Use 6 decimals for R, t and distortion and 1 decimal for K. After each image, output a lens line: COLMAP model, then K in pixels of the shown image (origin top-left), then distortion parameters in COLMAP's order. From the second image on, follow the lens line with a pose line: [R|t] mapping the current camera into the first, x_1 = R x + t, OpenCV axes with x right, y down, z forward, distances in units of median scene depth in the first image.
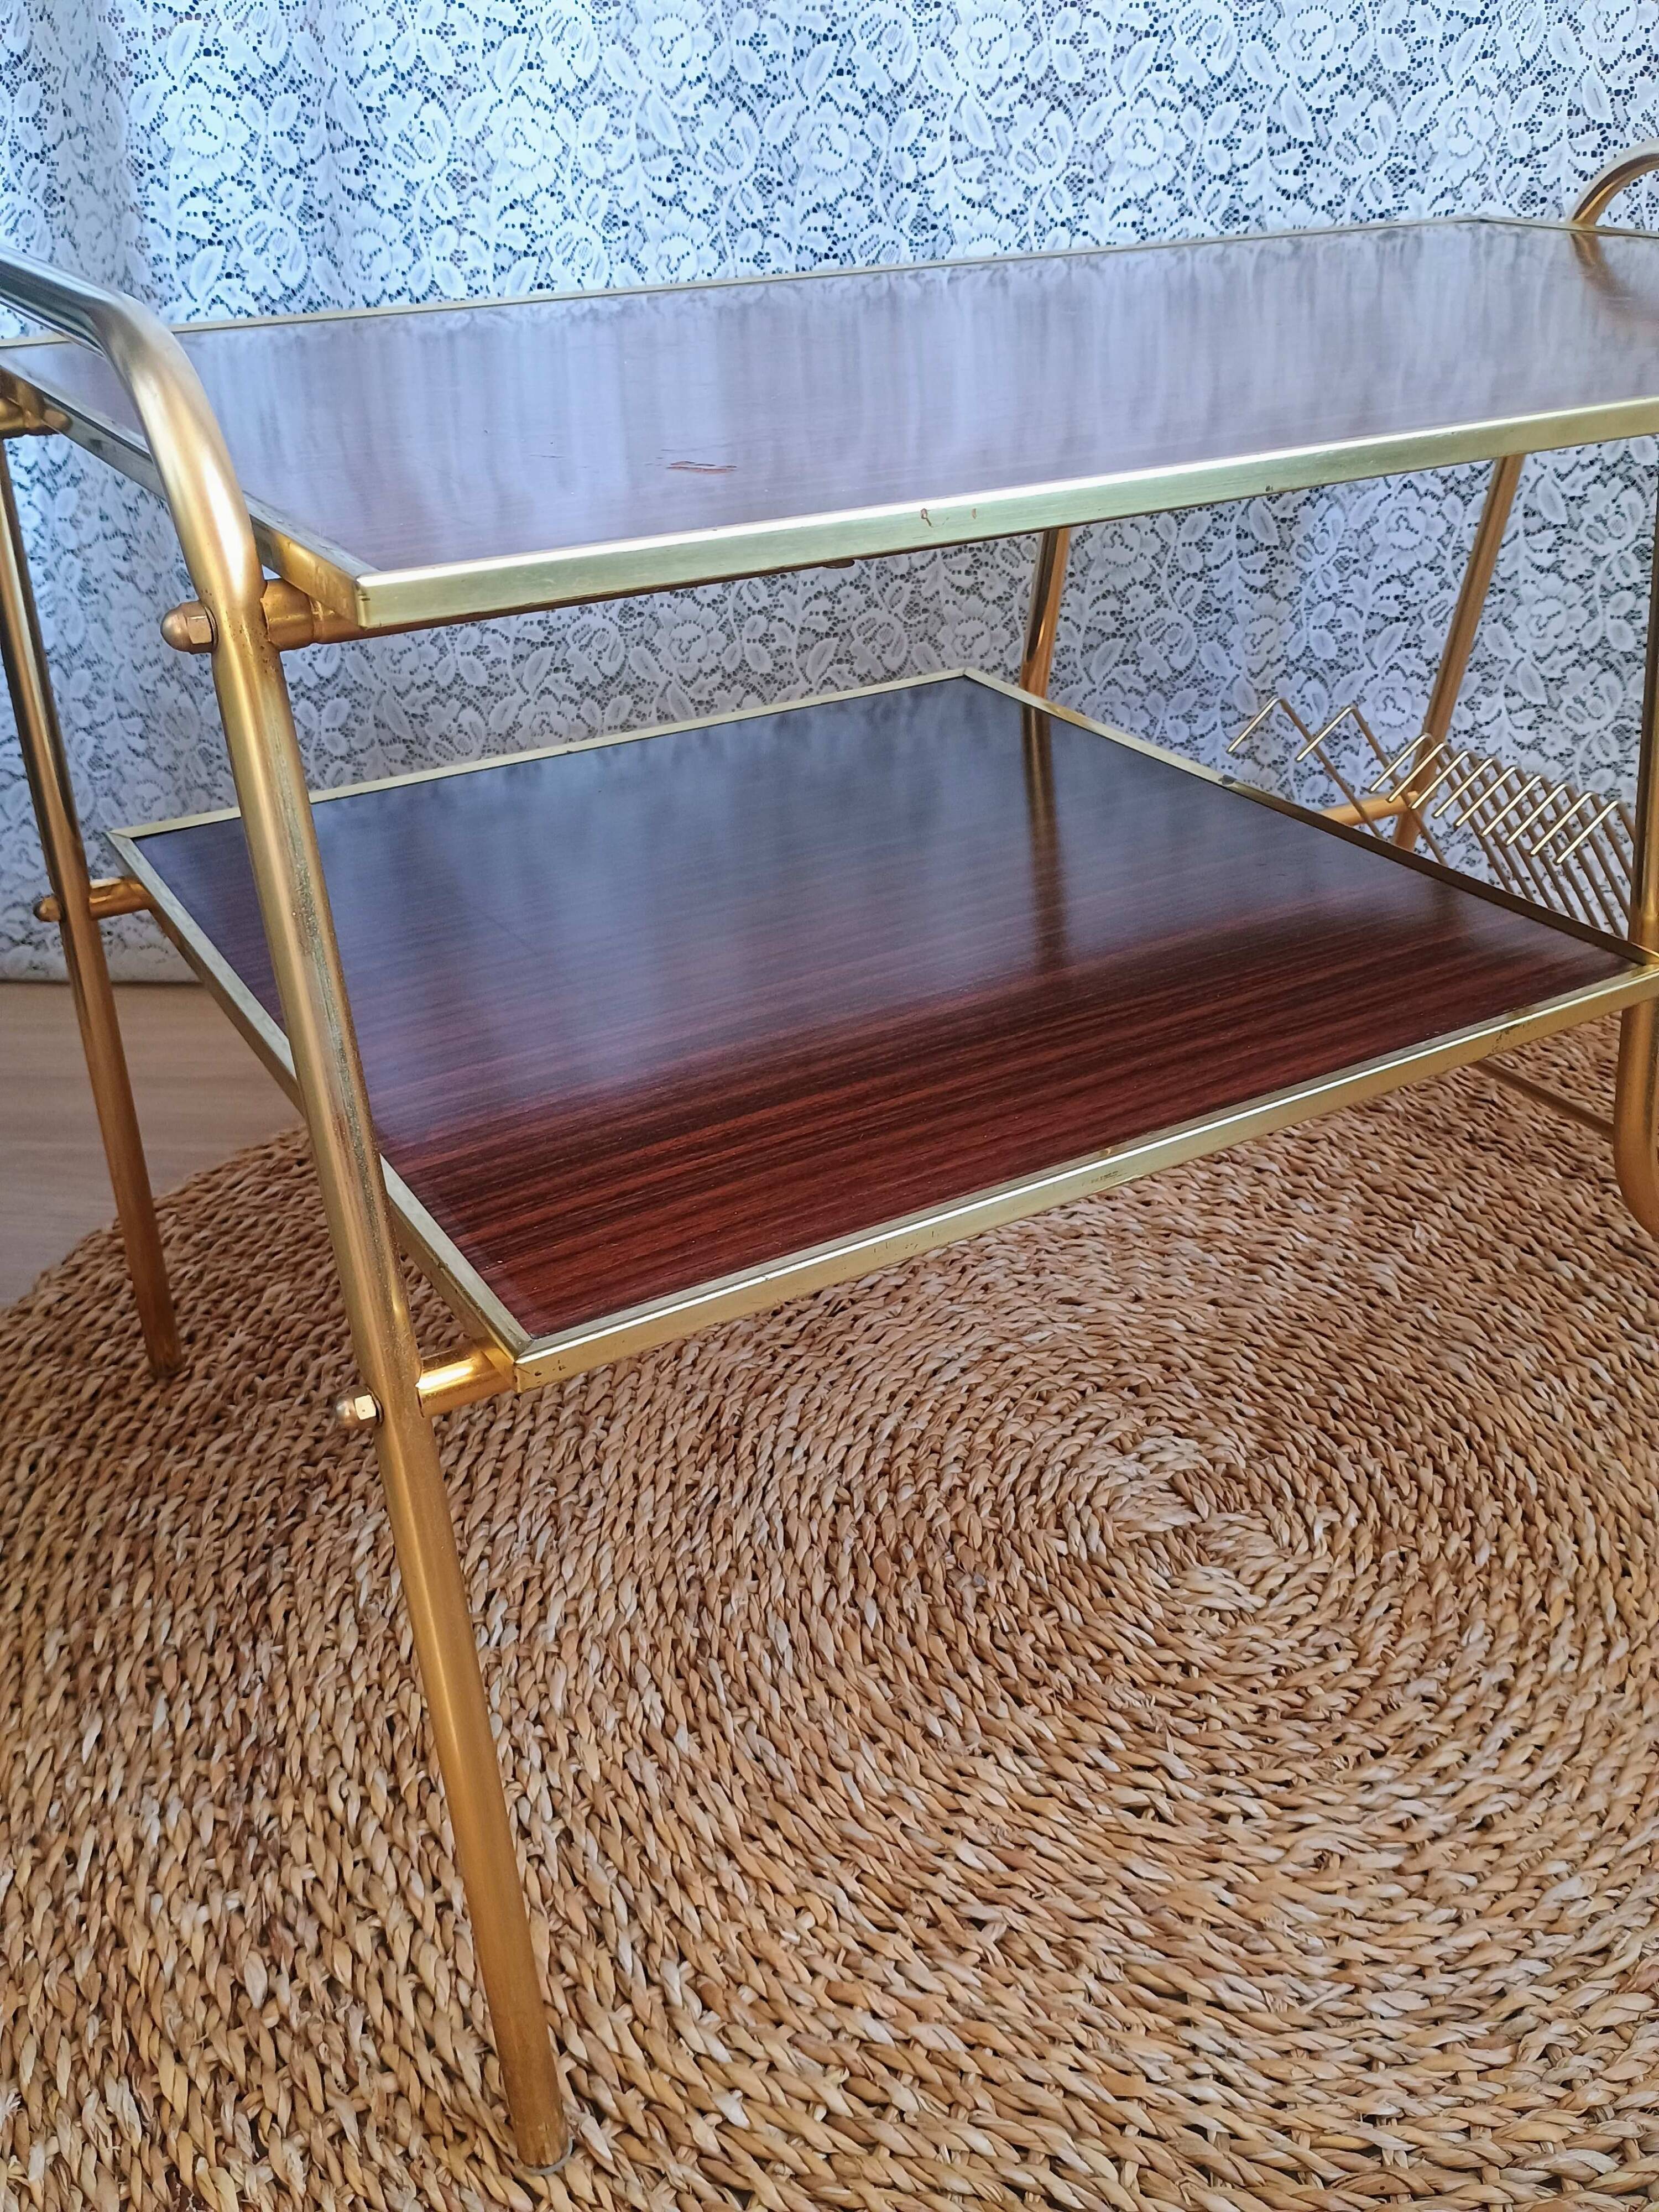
lens RADIAL K [[1845.0, 0, 810.2], [0, 1845.0, 1110.9], [0, 0, 1]] dist [0.043726, -0.066877]
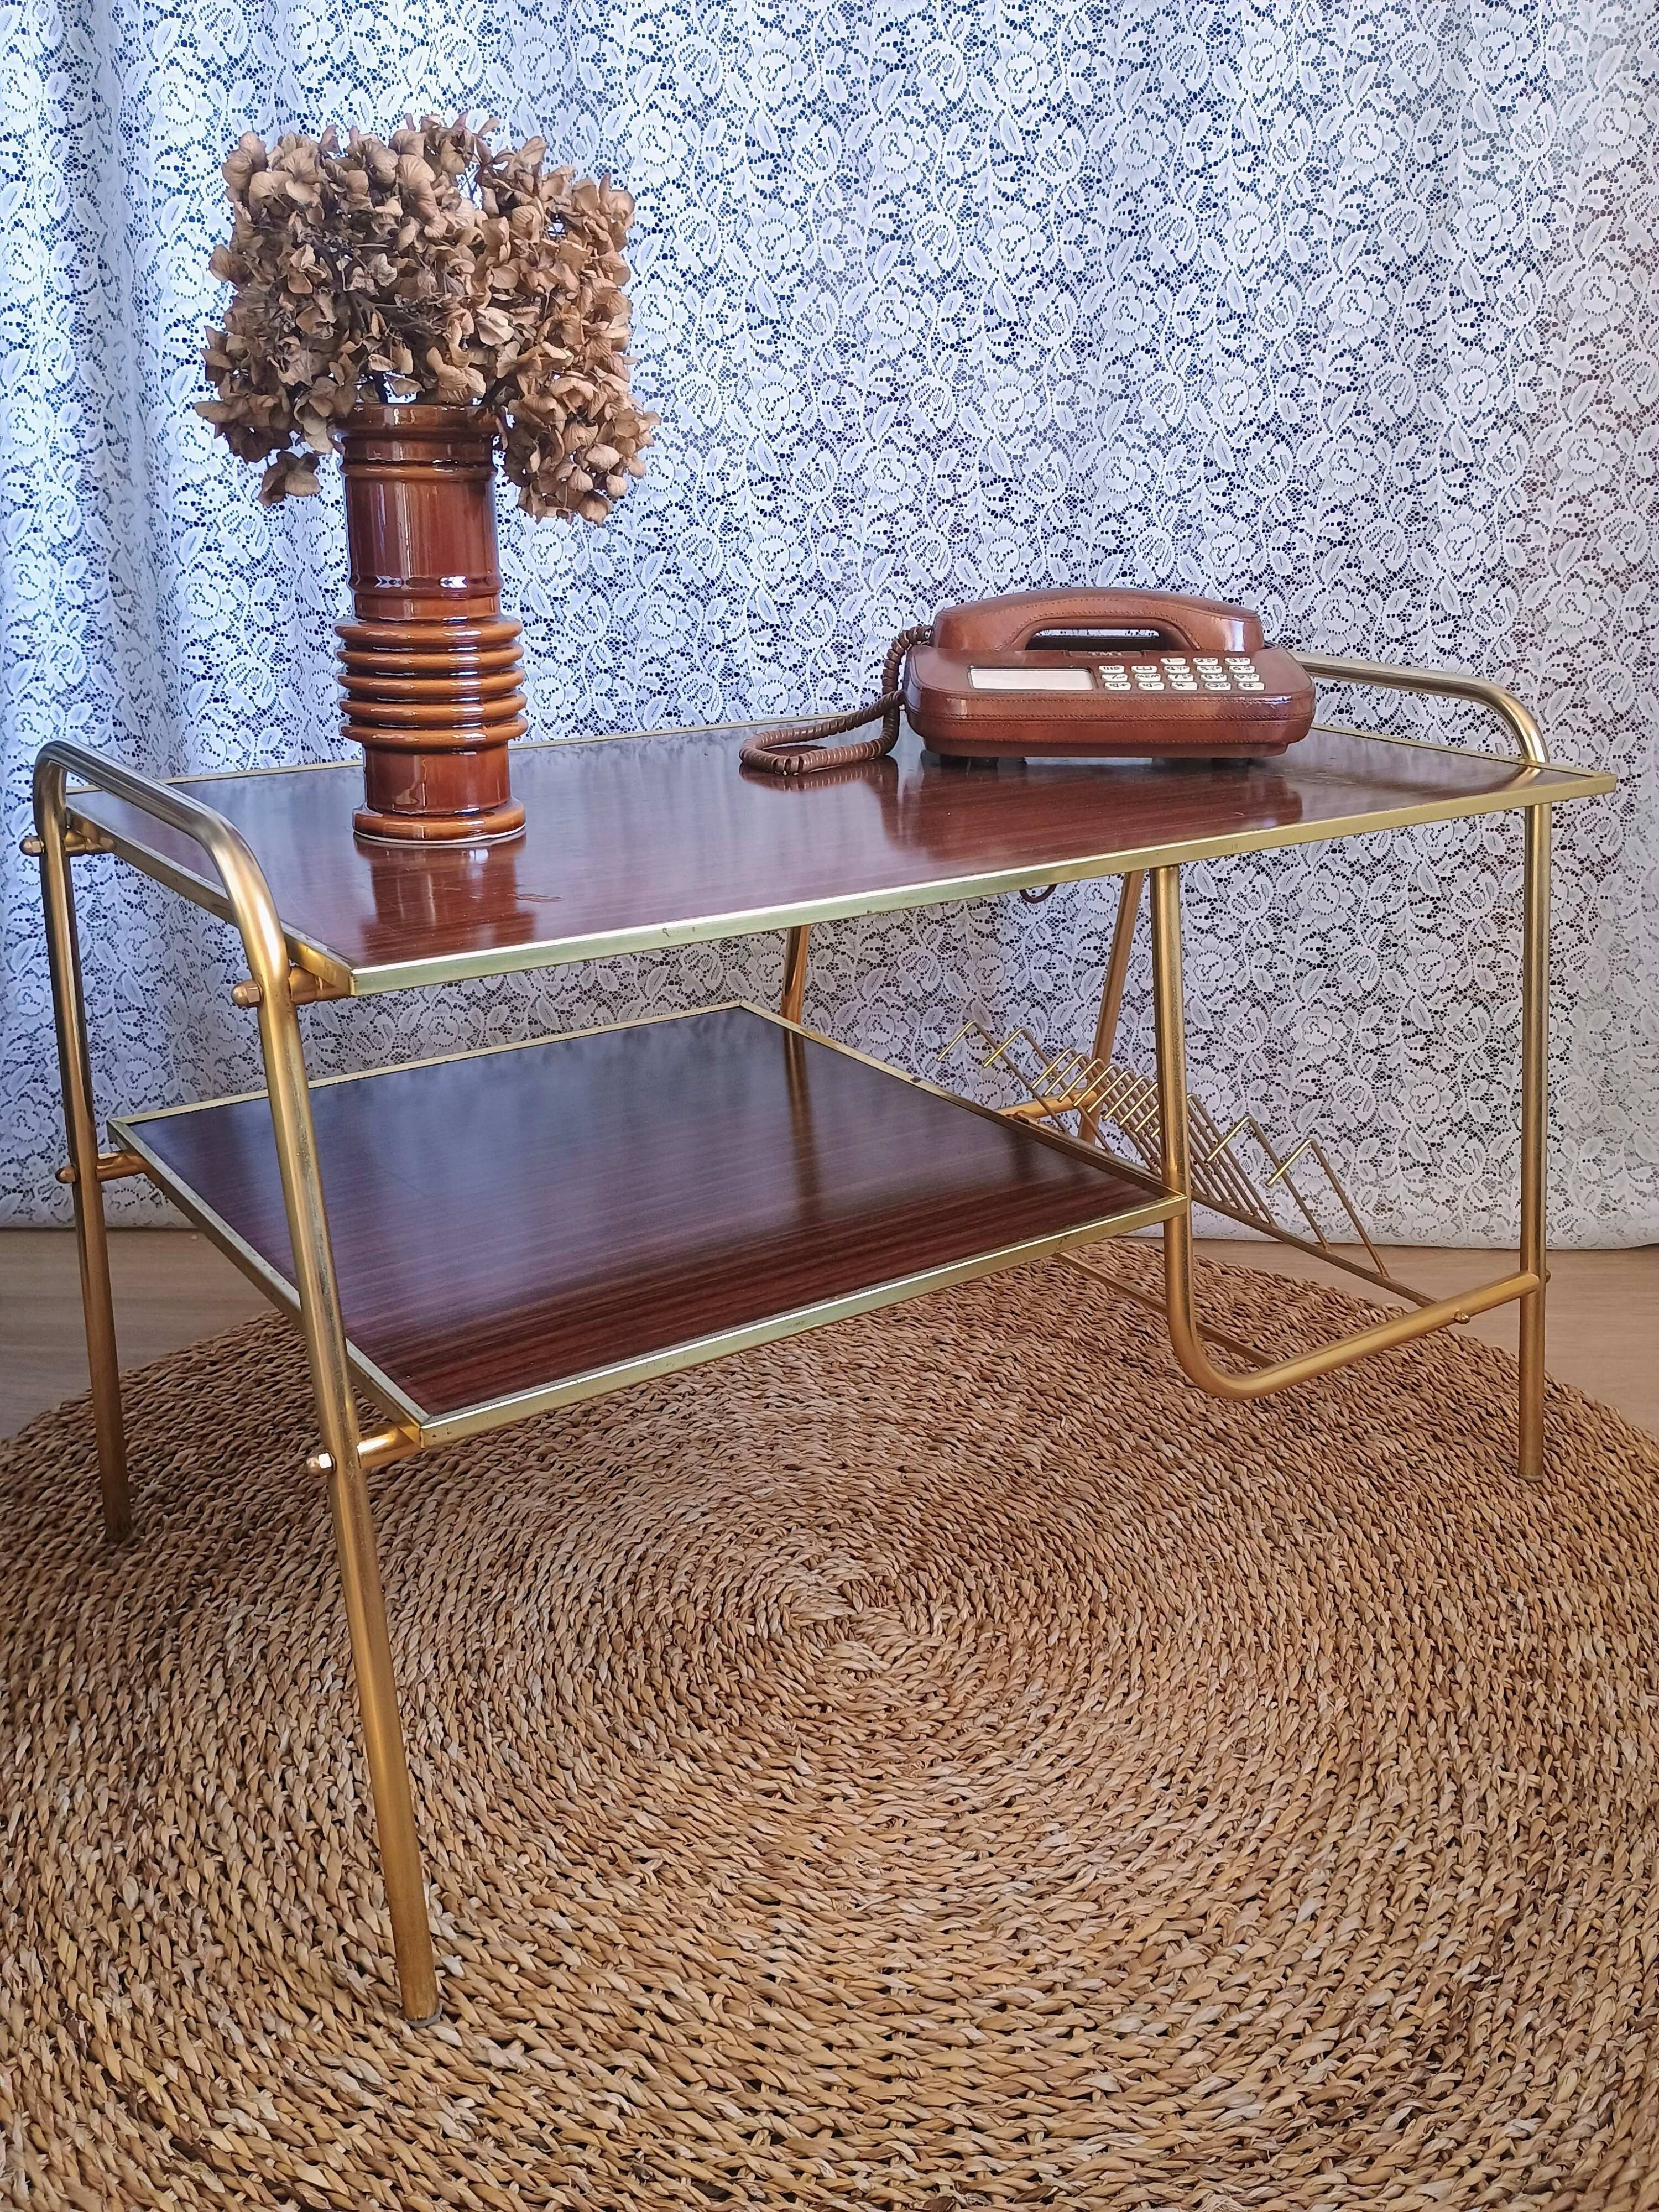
lens RADIAL K [[1845.0, 0, 826.4], [0, 1845.0, 1112.1], [0, 0, 1]] dist [0.043726, -0.066877]
pose [[0.999305, 0.019954, 0.031500, 0.147365], [-0.014549, 0.986466, -0.163319, 0.084401], [-0.034333, 0.162747, 0.986070, -0.430869]]
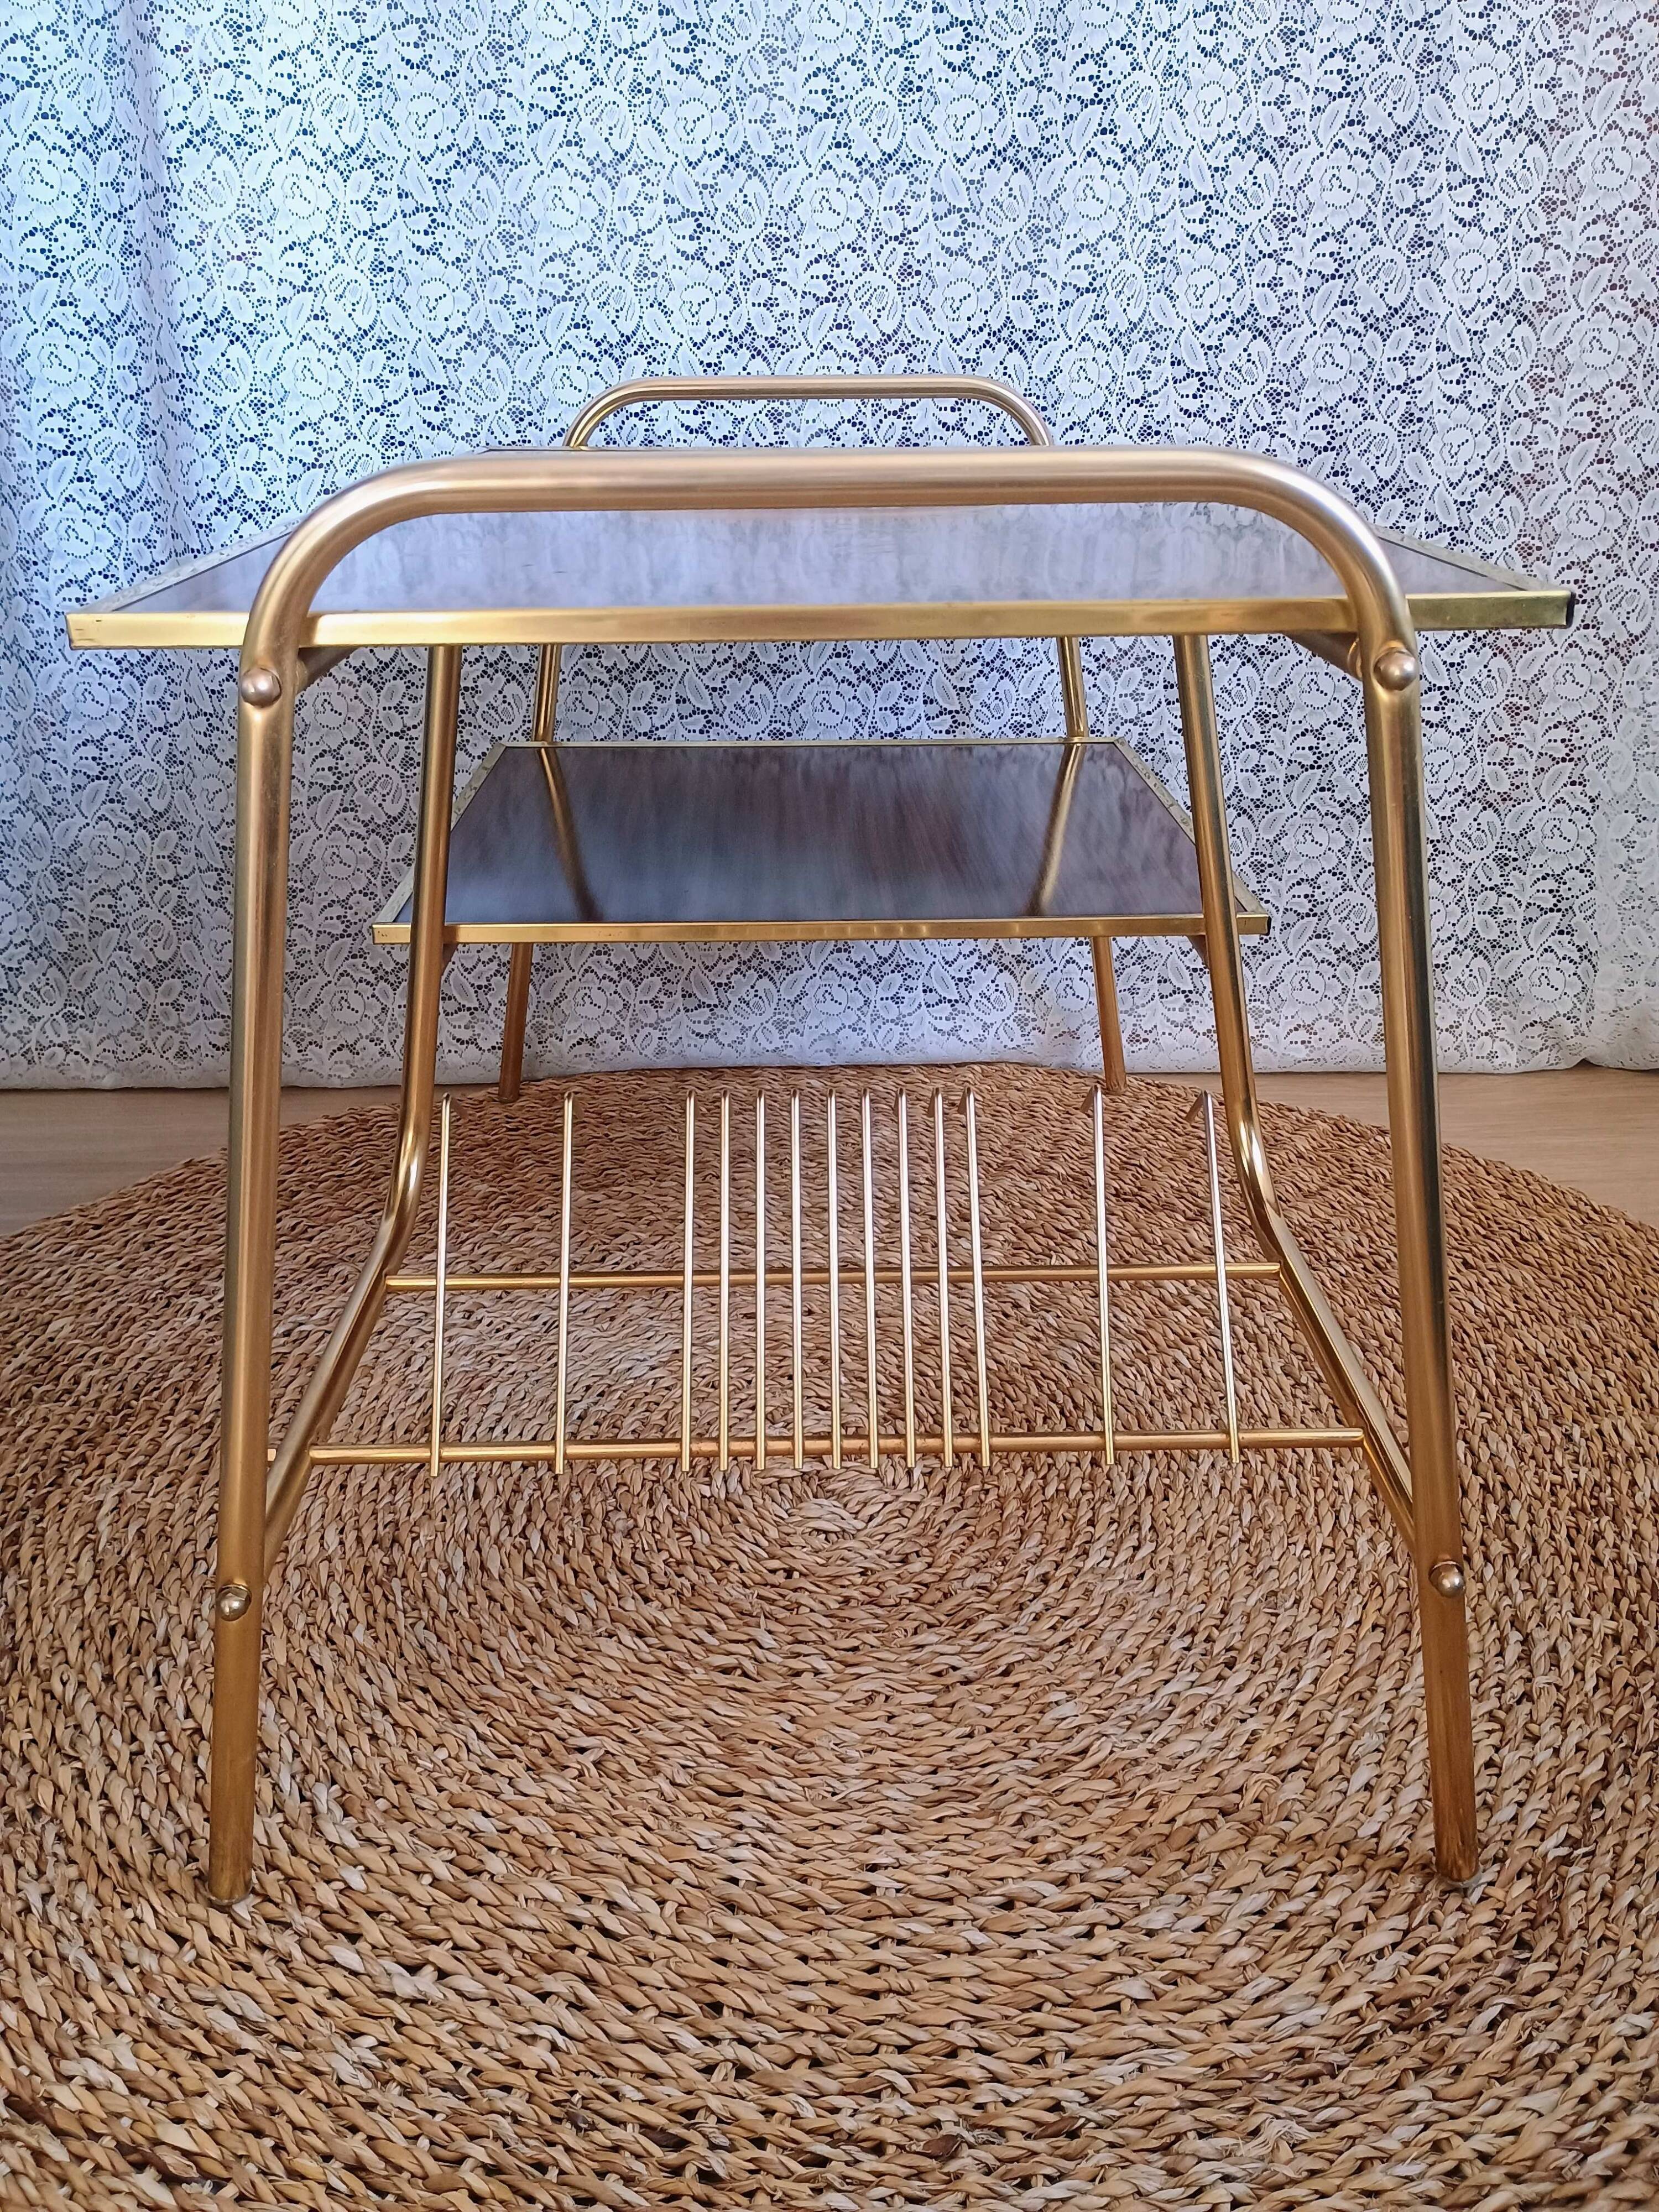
lens RADIAL K [[1845.0, 0, 825.0], [0, 1845.0, 1112.4], [0, 0, 1]] dist [0.043726, -0.066877]
pose [[0.998703, -0.009292, 0.050069, 0.162723], [0.015220, 0.992737, -0.119342, 0.143212], [-0.048597, 0.119949, 0.991590, -0.223473]]
